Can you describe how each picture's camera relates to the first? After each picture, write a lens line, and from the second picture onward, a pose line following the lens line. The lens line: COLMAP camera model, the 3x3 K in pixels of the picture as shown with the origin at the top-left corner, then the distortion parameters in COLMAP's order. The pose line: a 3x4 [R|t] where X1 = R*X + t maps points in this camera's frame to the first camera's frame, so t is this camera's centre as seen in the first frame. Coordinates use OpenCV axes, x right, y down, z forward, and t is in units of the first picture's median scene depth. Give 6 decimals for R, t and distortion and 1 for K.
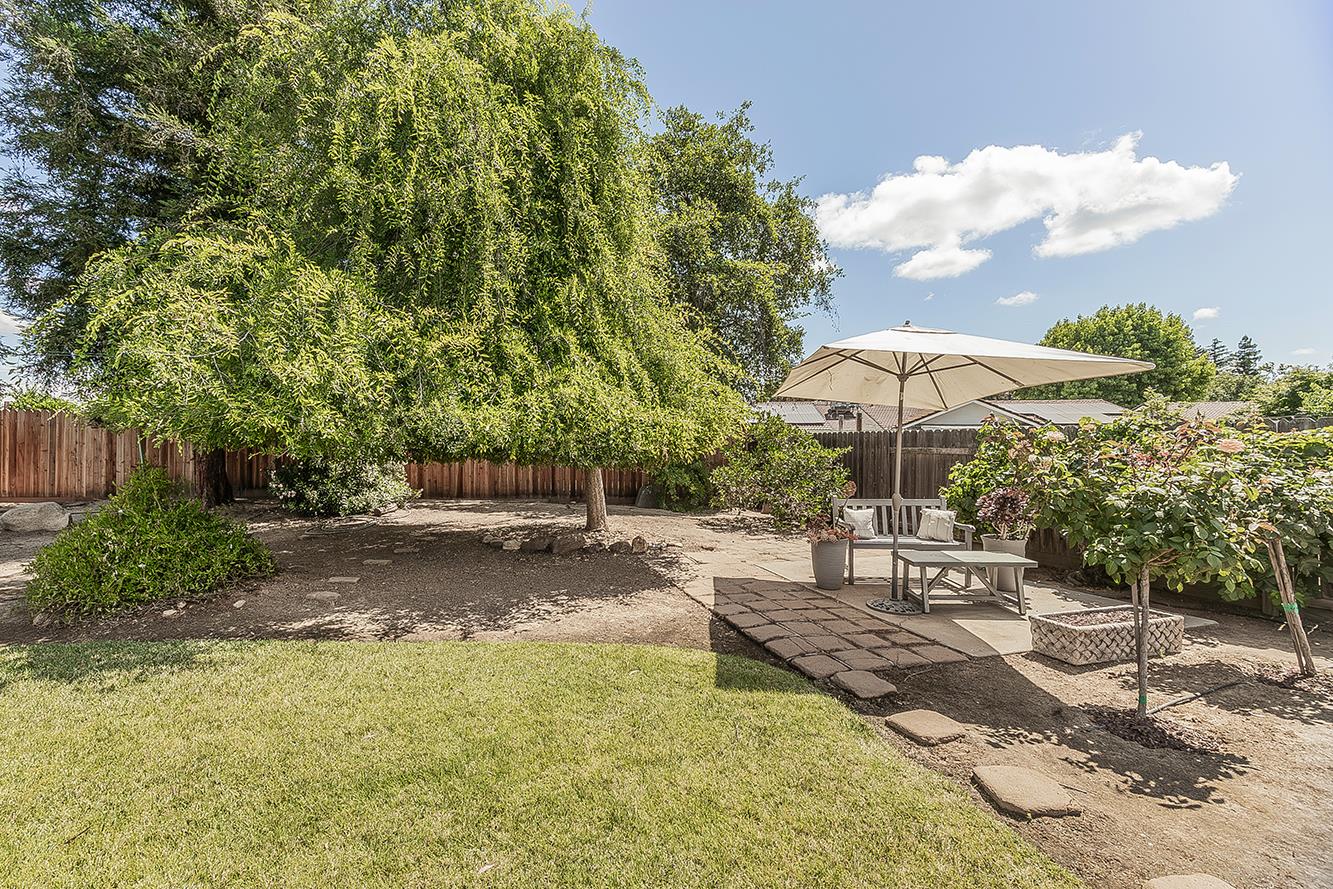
lens RADIAL K [[615.2, 0, 664.1], [0, 615.2, 444.8], [0, 0, 1]] dist [0.005004, 0.000186]
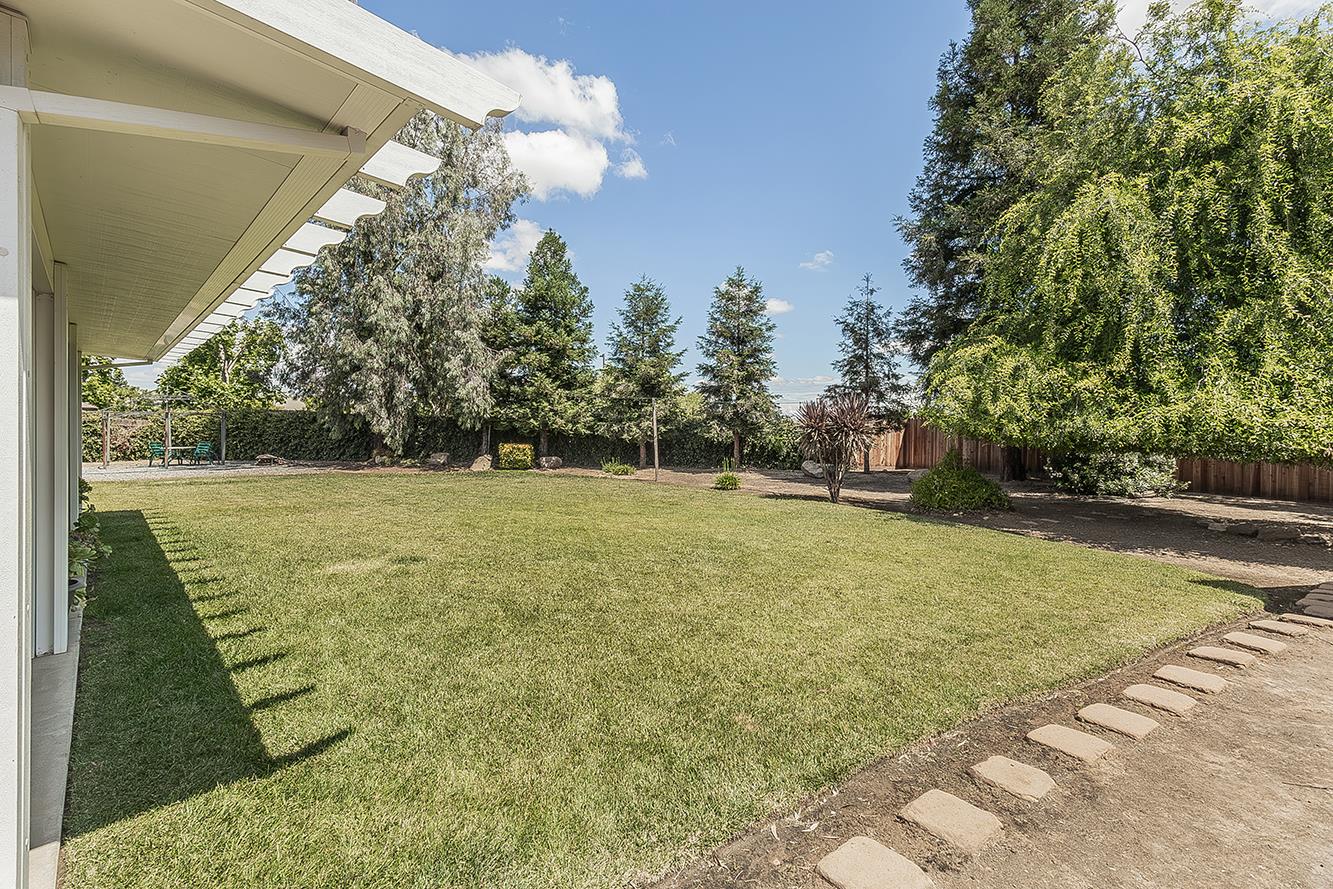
lens RADIAL K [[575.1, 0, 668.4], [0, 575.1, 442.8], [0, 0, 1]] dist [0.000402, -0.000568]
pose [[0.338016, 0.014053, -0.941036, 0.327474], [-0.007642, 0.999897, 0.012187, -0.003093], [0.941109, 0.003072, 0.338088, -0.279681]]
